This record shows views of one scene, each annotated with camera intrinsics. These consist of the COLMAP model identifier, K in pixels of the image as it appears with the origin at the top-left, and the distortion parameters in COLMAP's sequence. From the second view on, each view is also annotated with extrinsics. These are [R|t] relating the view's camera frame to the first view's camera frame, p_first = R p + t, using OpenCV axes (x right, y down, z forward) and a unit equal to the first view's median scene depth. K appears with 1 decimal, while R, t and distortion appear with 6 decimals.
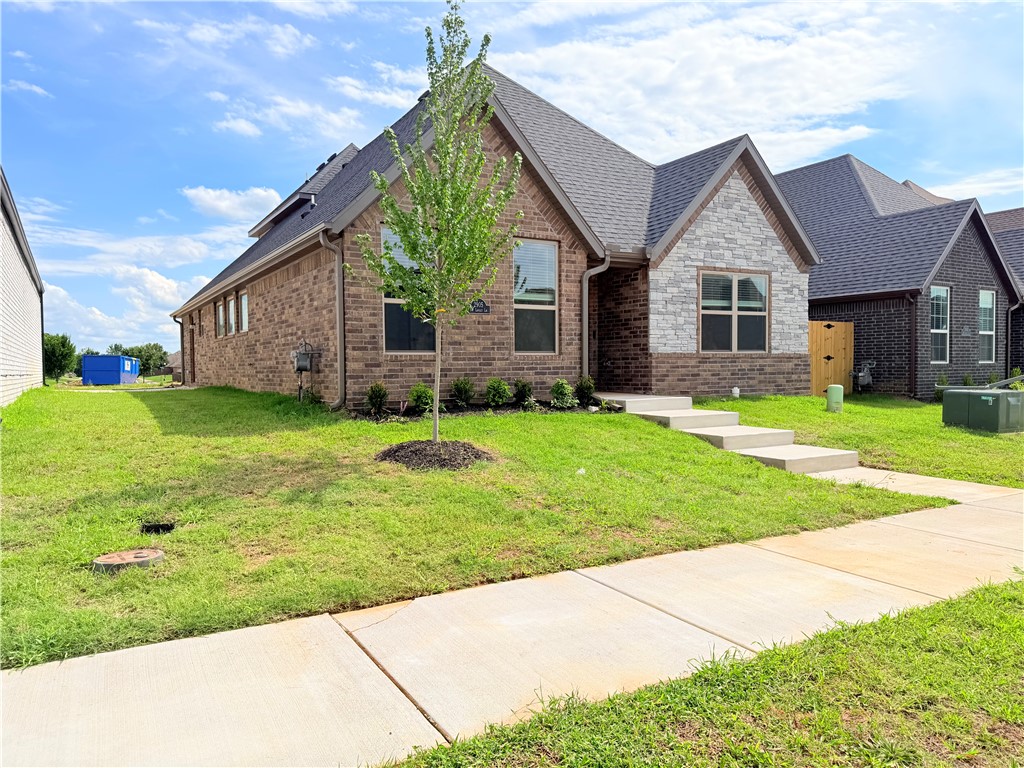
lens RADIAL K [[710.1, 0, 512.6], [0, 710.1, 386.0], [0, 0, 1]] dist [0.034650, -0.011194]
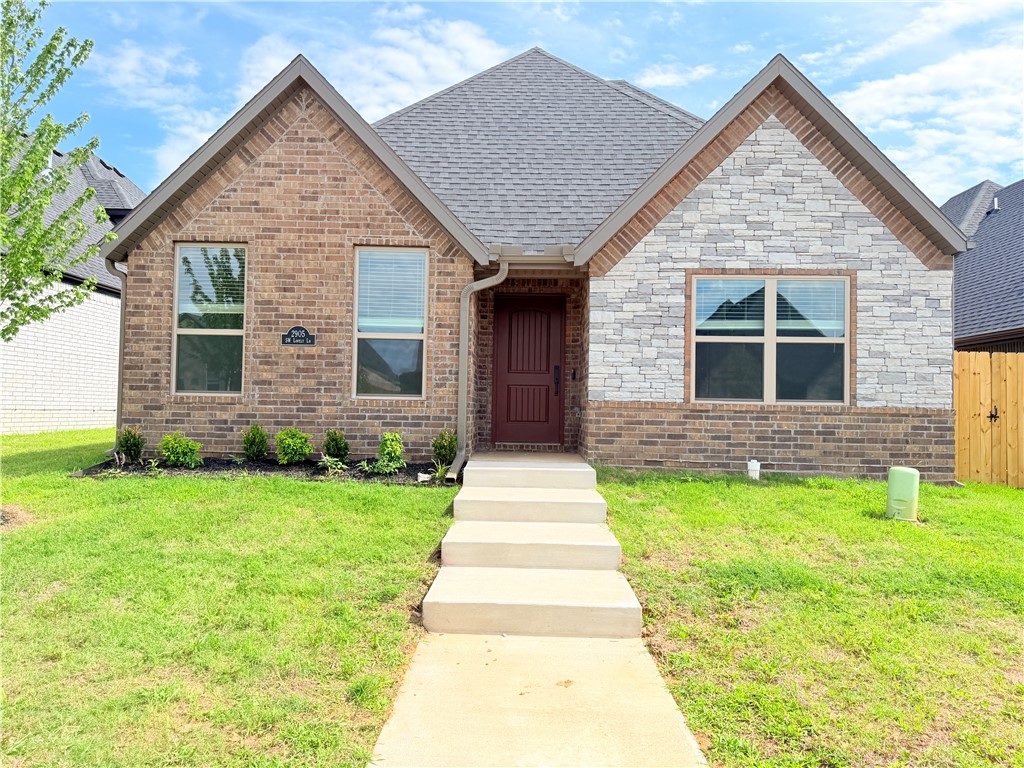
lens RADIAL K [[710.1, 0, 506.6], [0, 710.1, 382.3], [0, 0, 1]] dist [0.034650, -0.011194]
pose [[0.855440, 0.006255, -0.517865, 0.470182], [-0.041911, 0.997484, -0.057183, -0.021703], [0.516204, 0.070620, 0.853549, 0.378844]]
